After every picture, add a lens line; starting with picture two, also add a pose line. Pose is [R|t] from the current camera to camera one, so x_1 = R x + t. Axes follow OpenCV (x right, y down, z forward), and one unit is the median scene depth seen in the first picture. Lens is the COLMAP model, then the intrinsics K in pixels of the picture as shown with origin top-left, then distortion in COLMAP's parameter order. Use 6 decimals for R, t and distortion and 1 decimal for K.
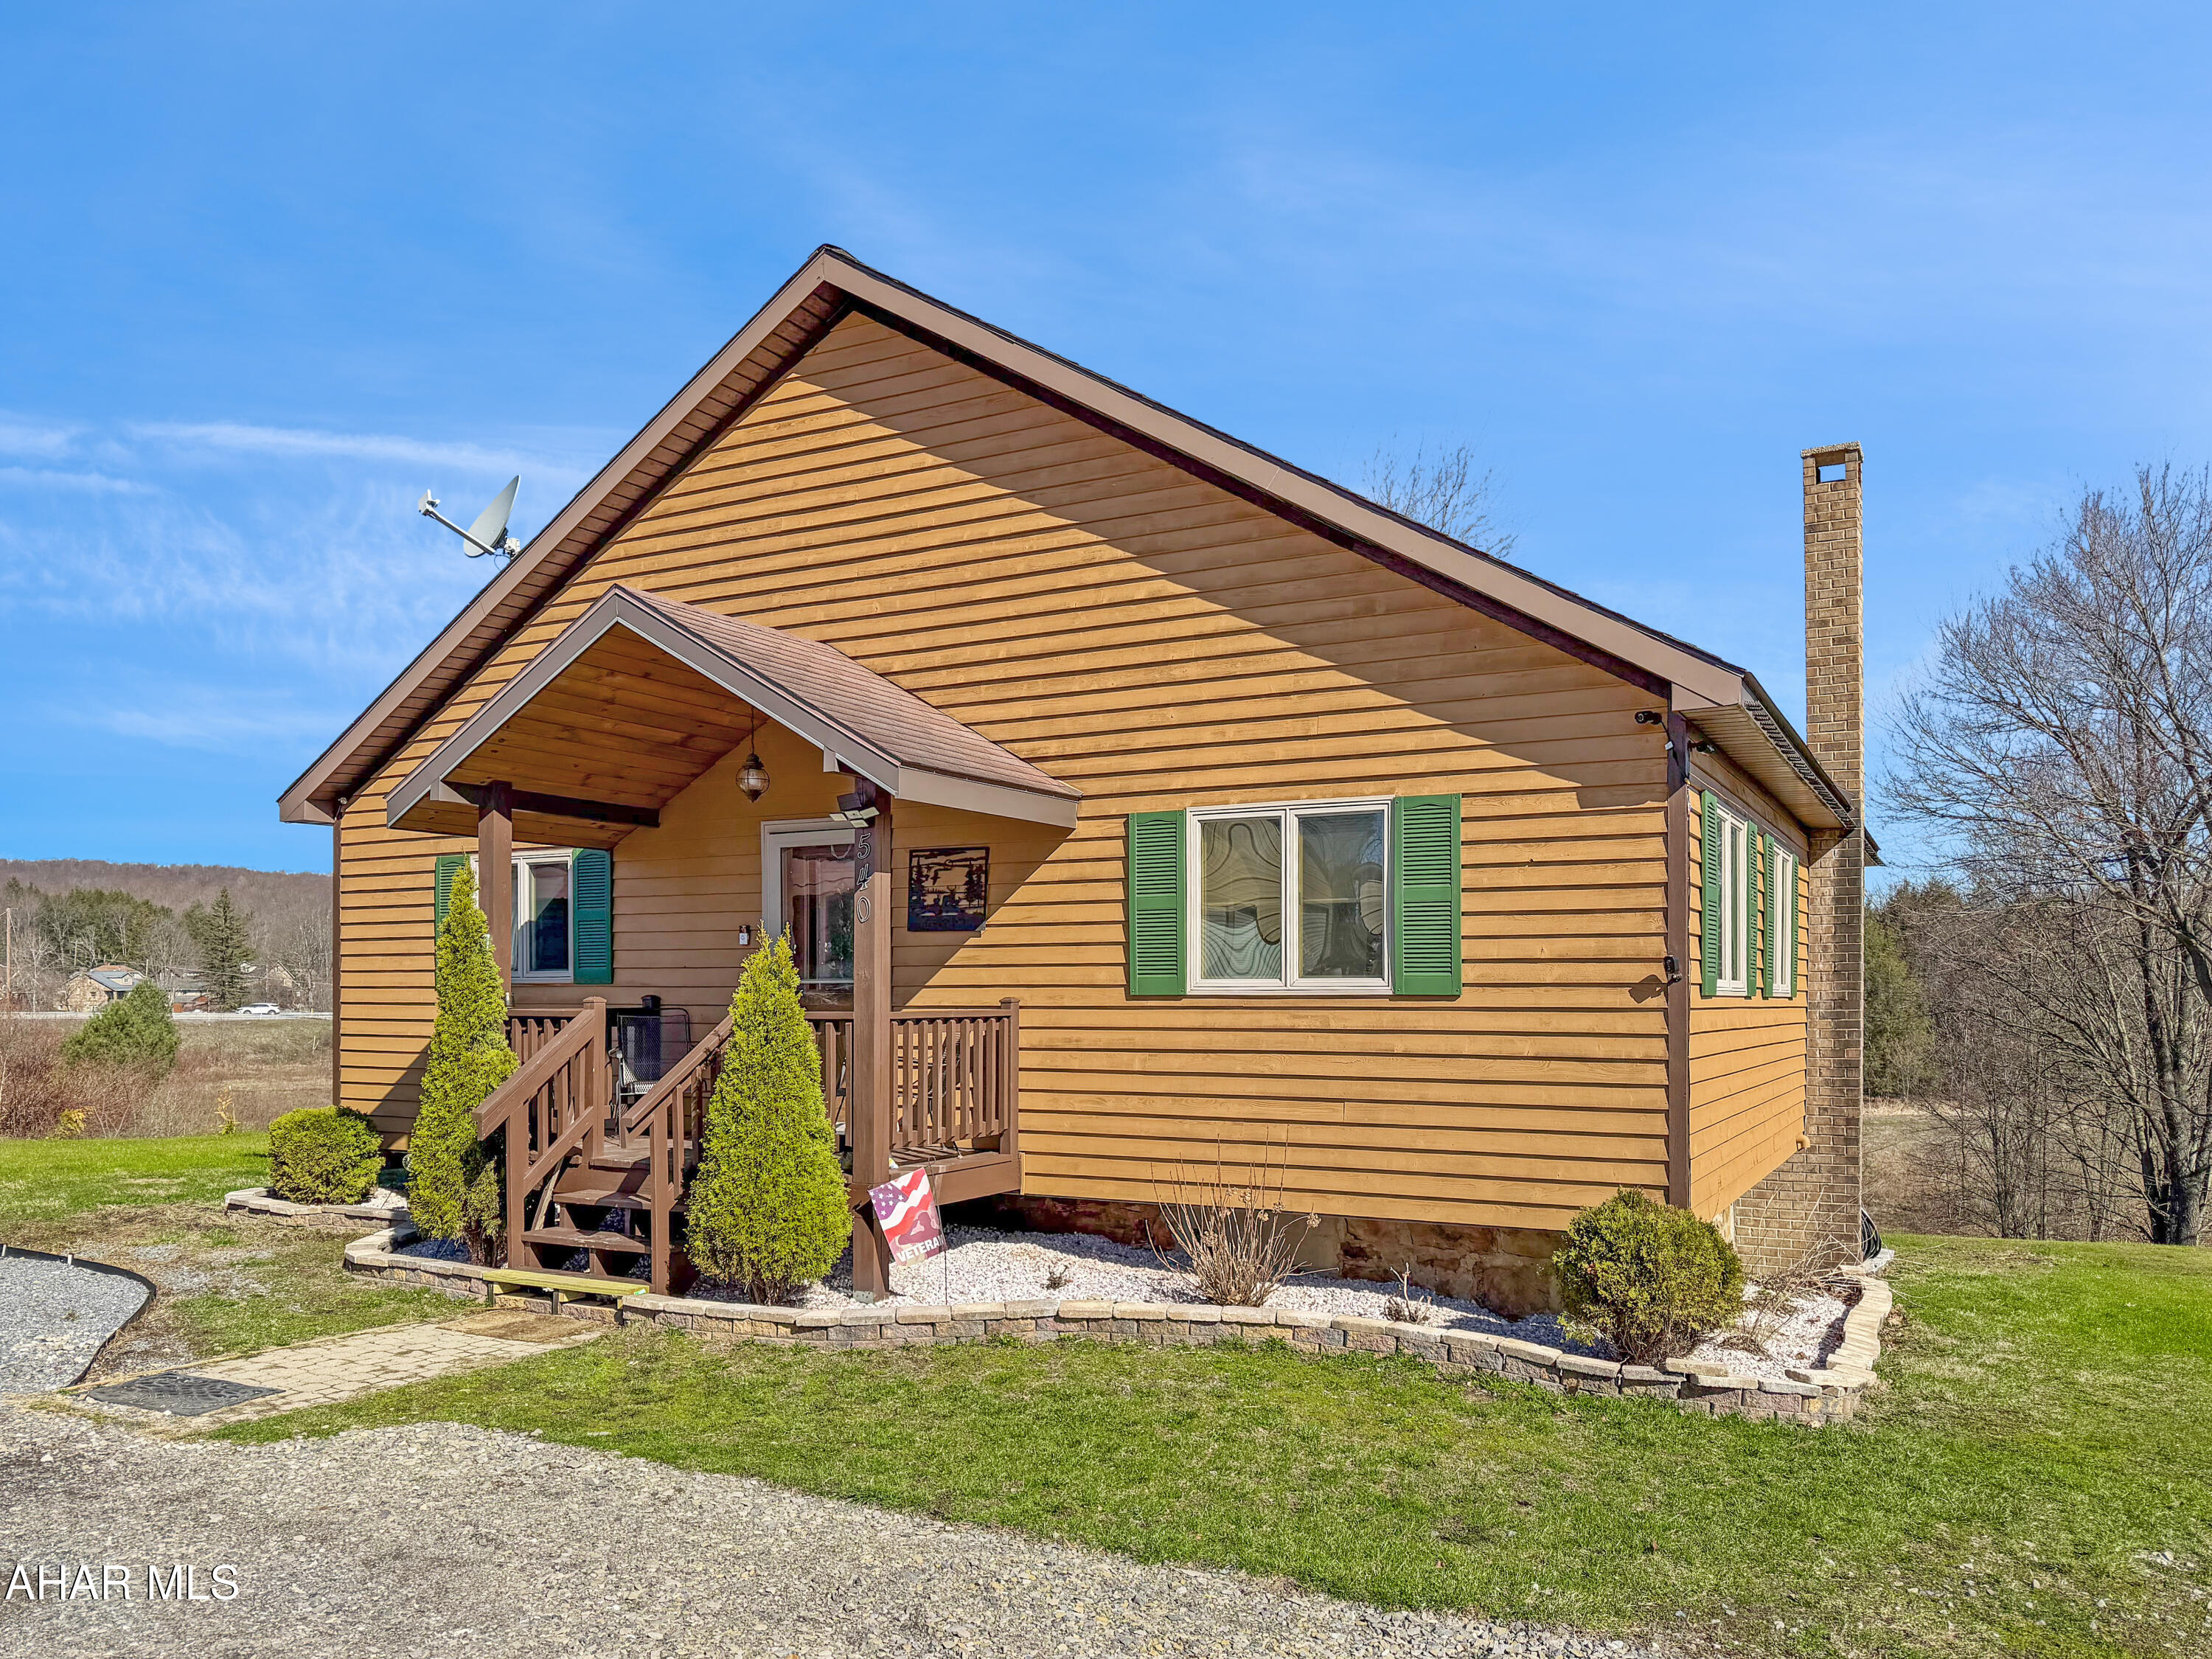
lens RADIAL K [[1628.2, 0, 1107.7], [0, 1628.2, 975.1], [0, 0, 1]] dist [-0.026404, 0.035432]
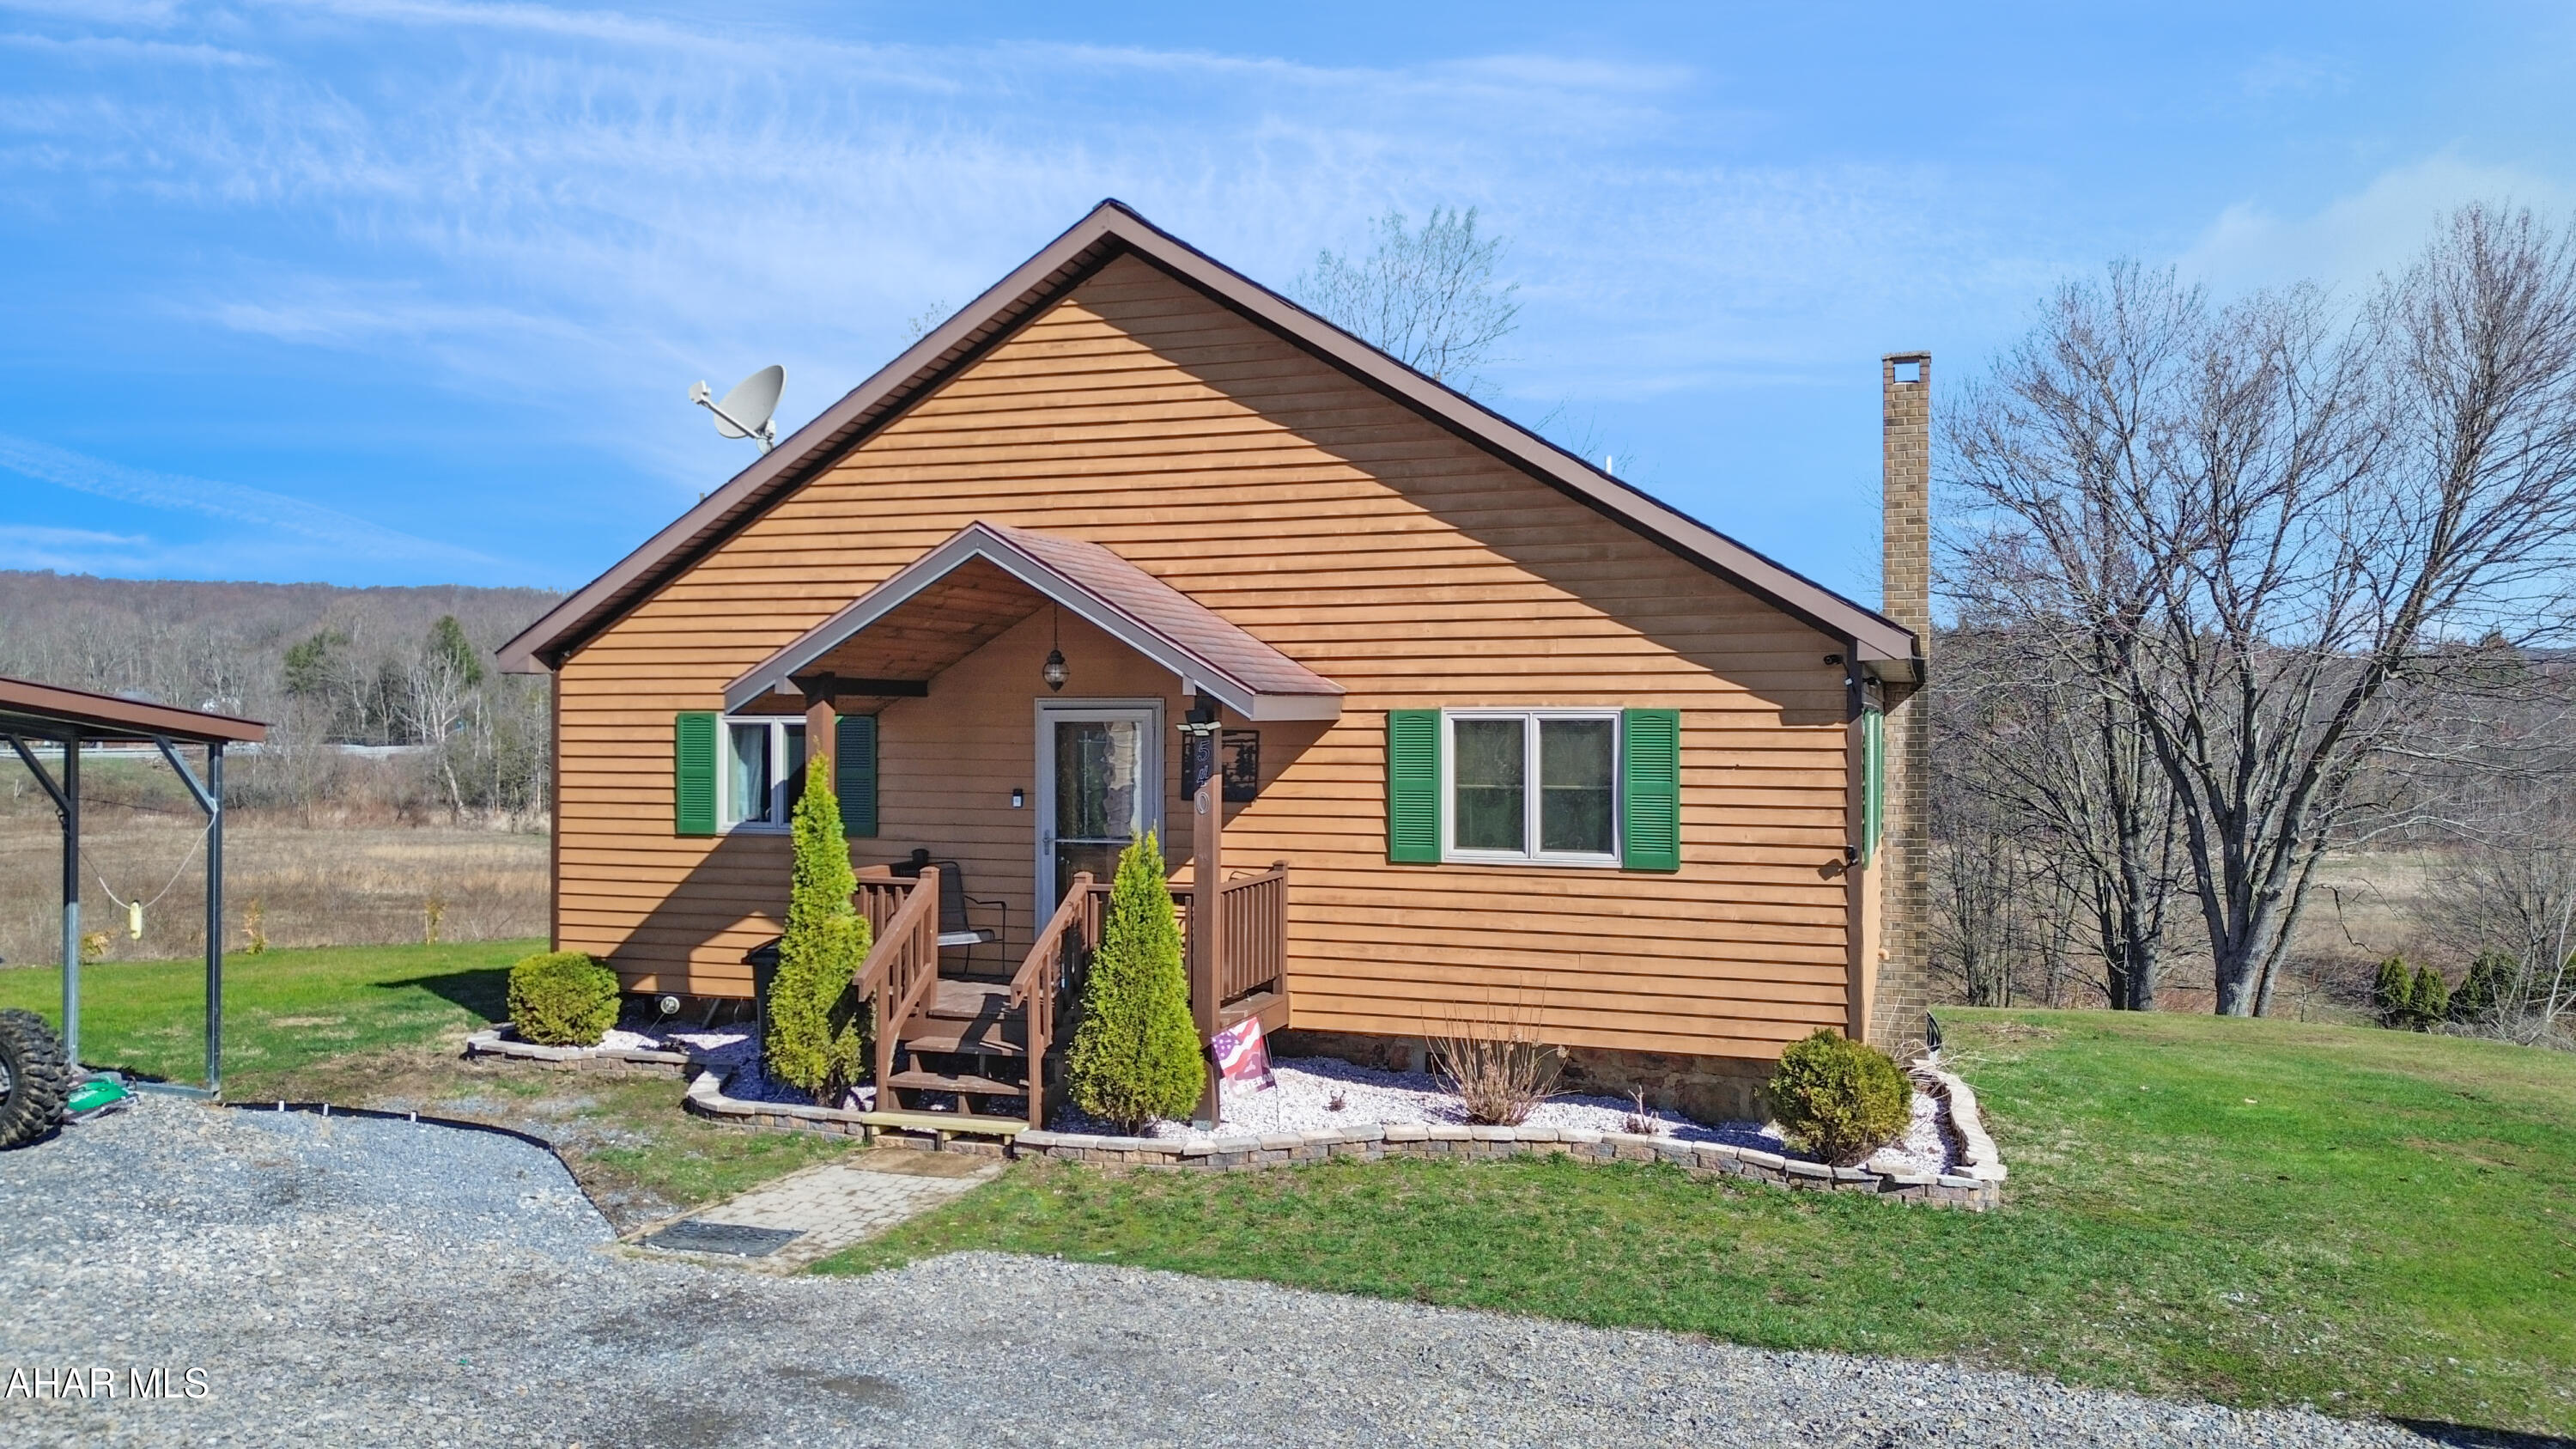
lens RADIAL K [[1808.0, 0, 1275.4], [0, 1808.0, 711.7], [0, 0, 1]] dist [0.085037, -0.079522]
pose [[0.987691, 0.001251, 0.156411, -0.298885], [-0.002287, 0.999977, 0.006442, -0.113896], [-0.156400, -0.006720, 0.987671, -0.323806]]
